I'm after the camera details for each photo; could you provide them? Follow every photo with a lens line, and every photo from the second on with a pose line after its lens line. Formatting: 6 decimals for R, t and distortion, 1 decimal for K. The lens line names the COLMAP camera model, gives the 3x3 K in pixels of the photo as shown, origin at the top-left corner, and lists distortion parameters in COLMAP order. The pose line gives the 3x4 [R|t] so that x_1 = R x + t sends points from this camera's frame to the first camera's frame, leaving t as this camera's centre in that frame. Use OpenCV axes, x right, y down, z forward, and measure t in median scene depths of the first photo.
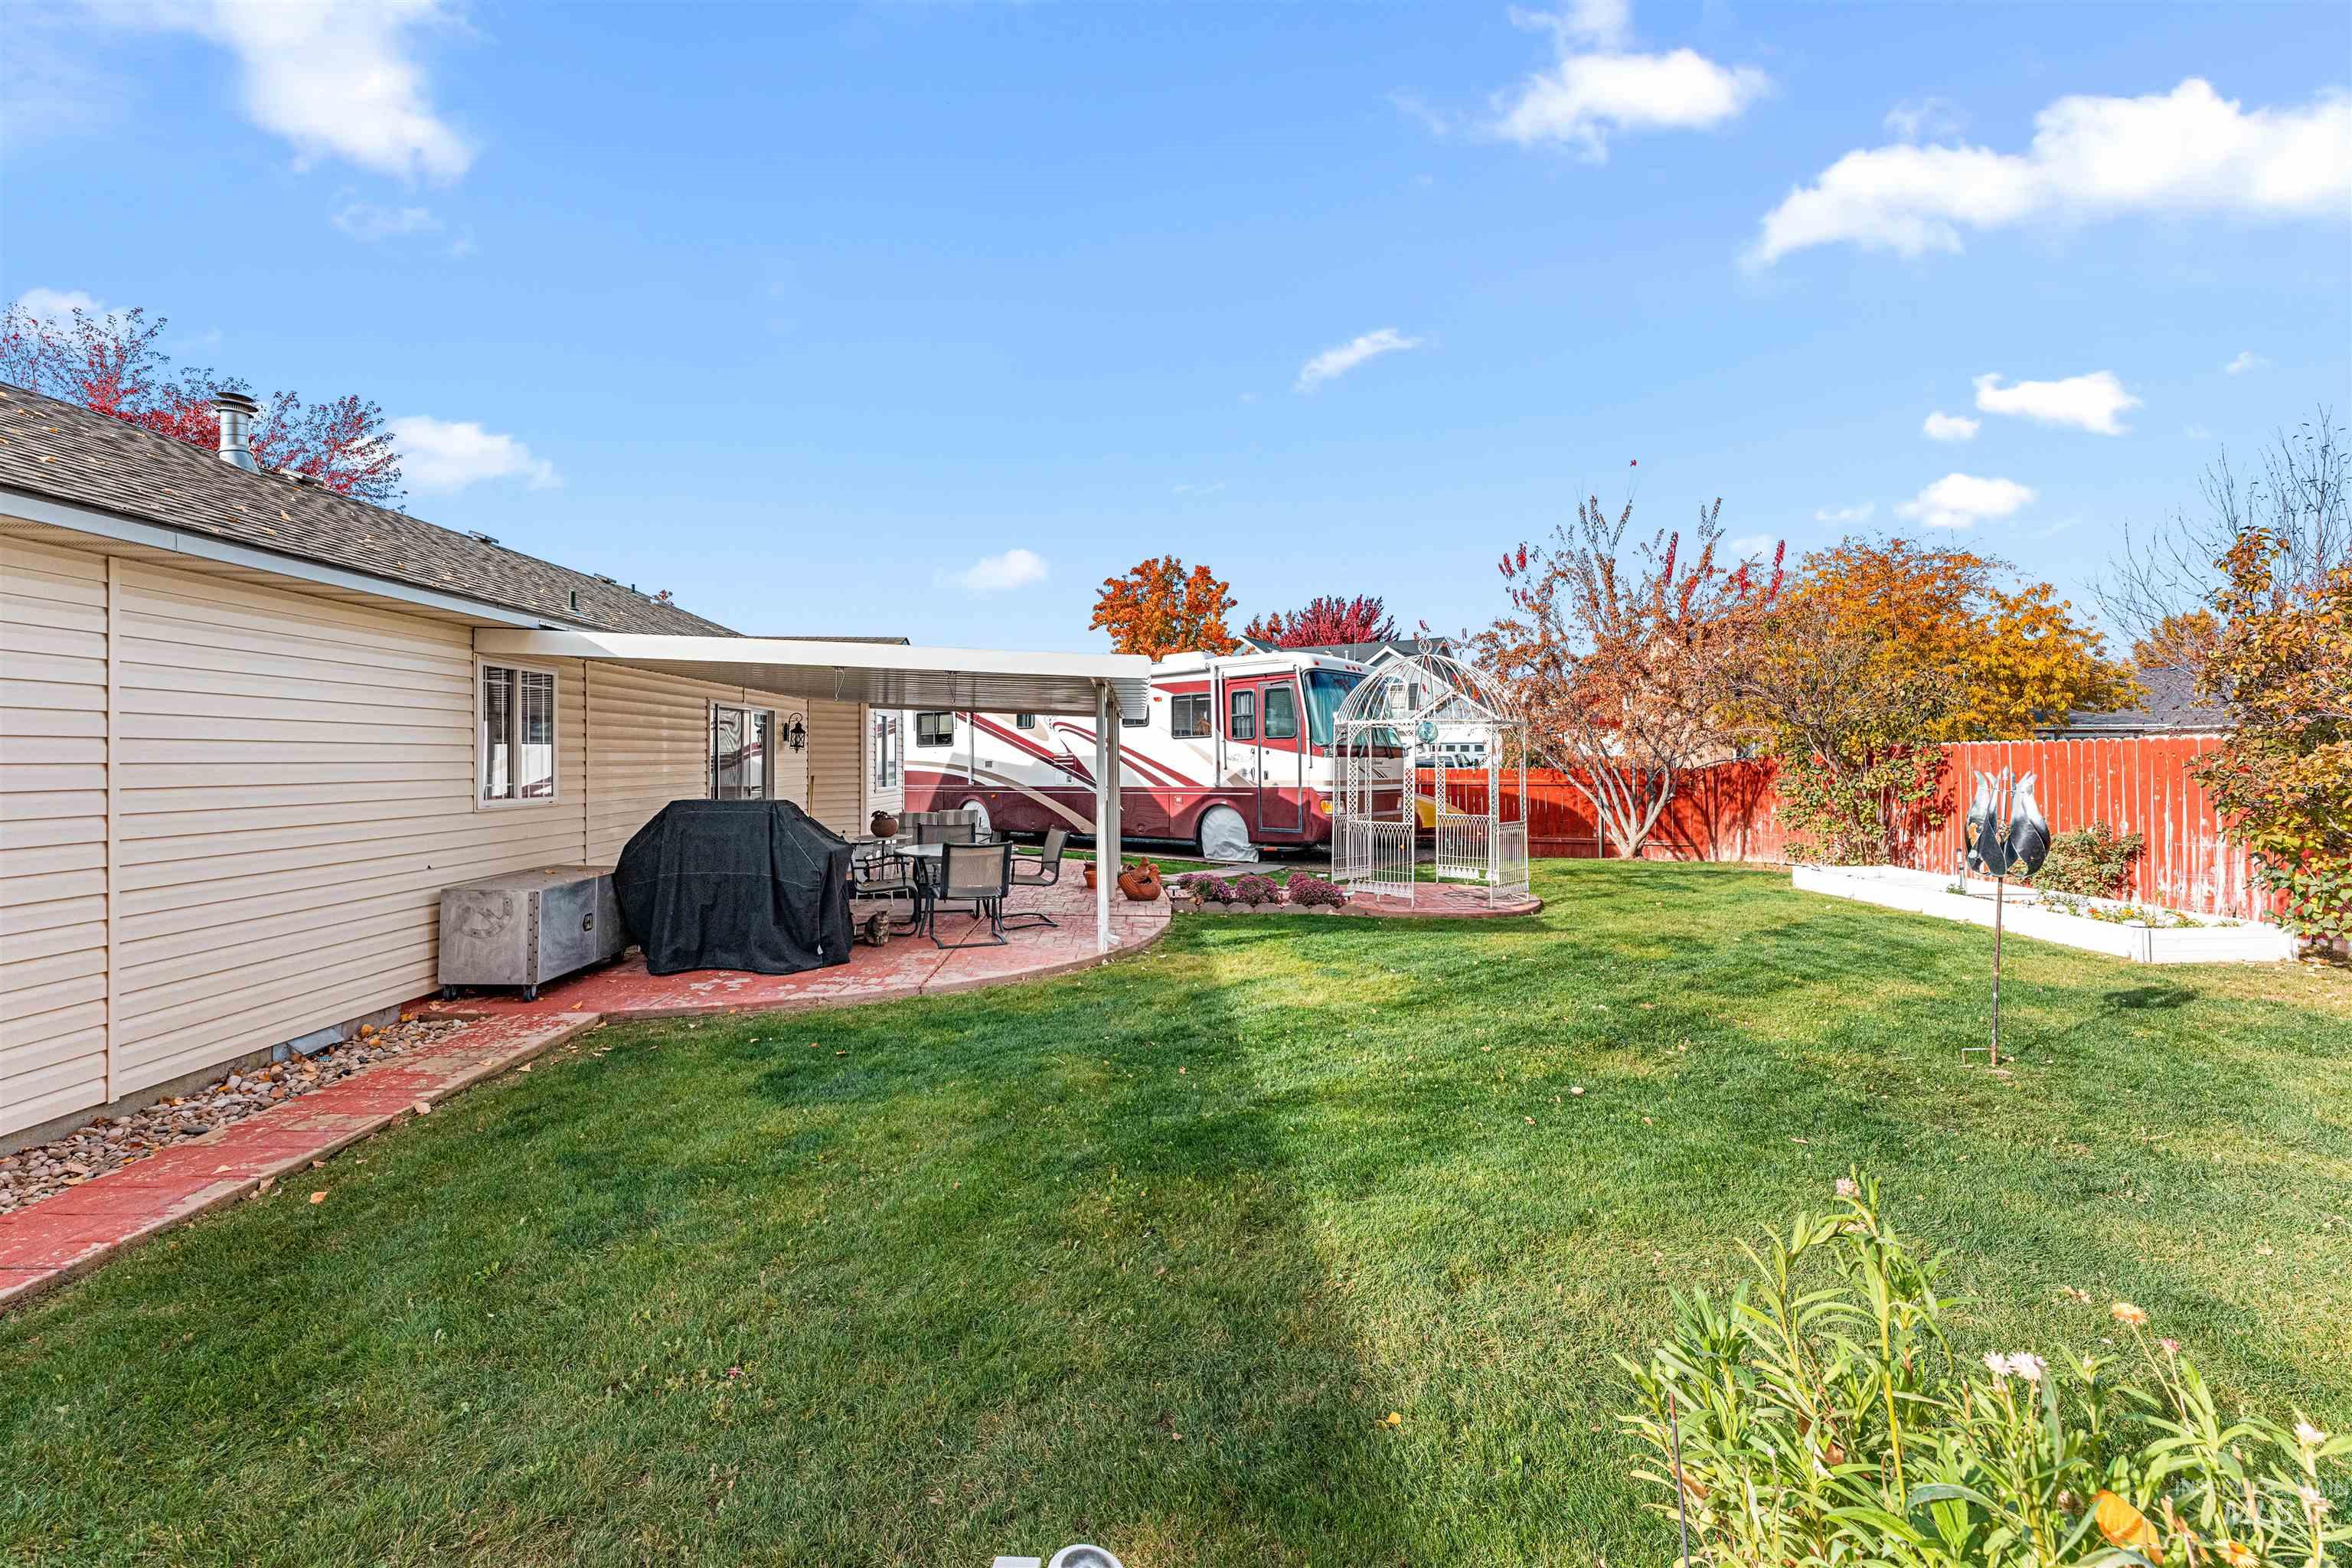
lens RADIAL K [[952.3, 0, 1181.8], [0, 952.3, 750.8], [0, 0, 1]] dist [-0.000301, -0.000003]
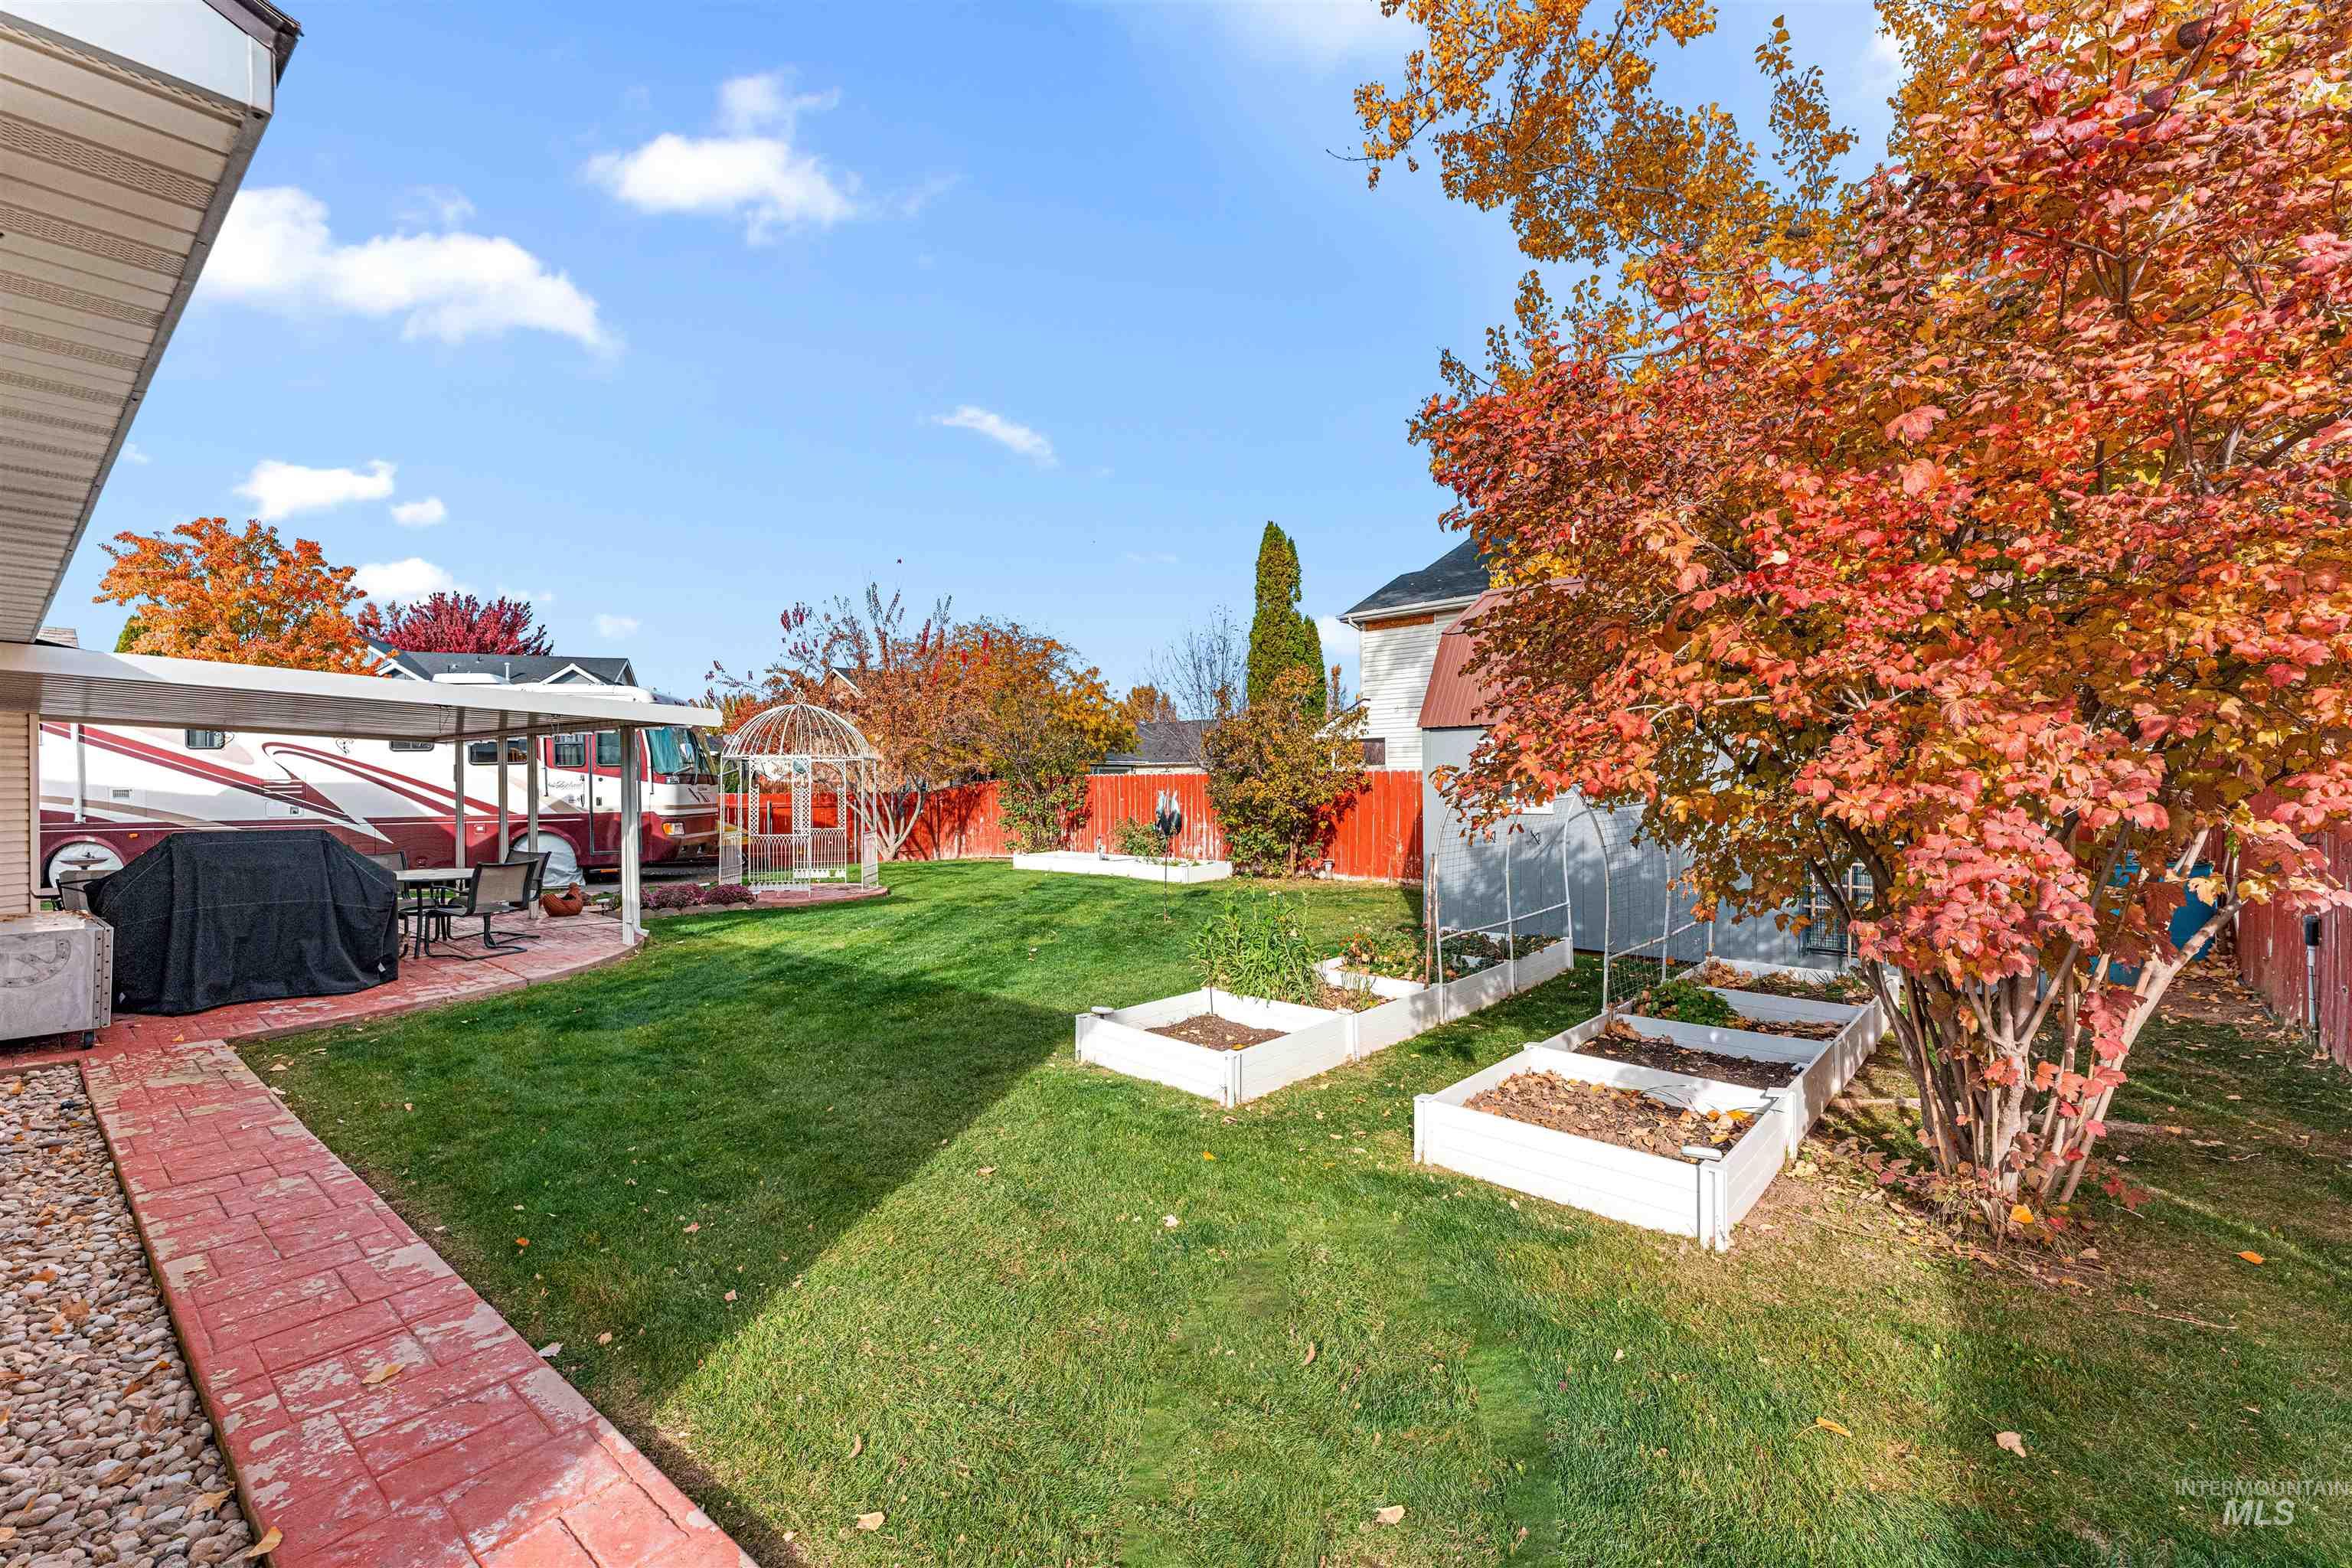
lens RADIAL K [[964.6, 0, 1176.0], [0, 964.6, 784.0], [0, 0, 1]] dist [0.000443, -0.000316]
pose [[0.656605, -0.001933, 0.754232, -0.266989], [-0.004244, 0.999971, 0.006258, -0.002545], [-0.754223, -0.007310, 0.656578, -0.163108]]
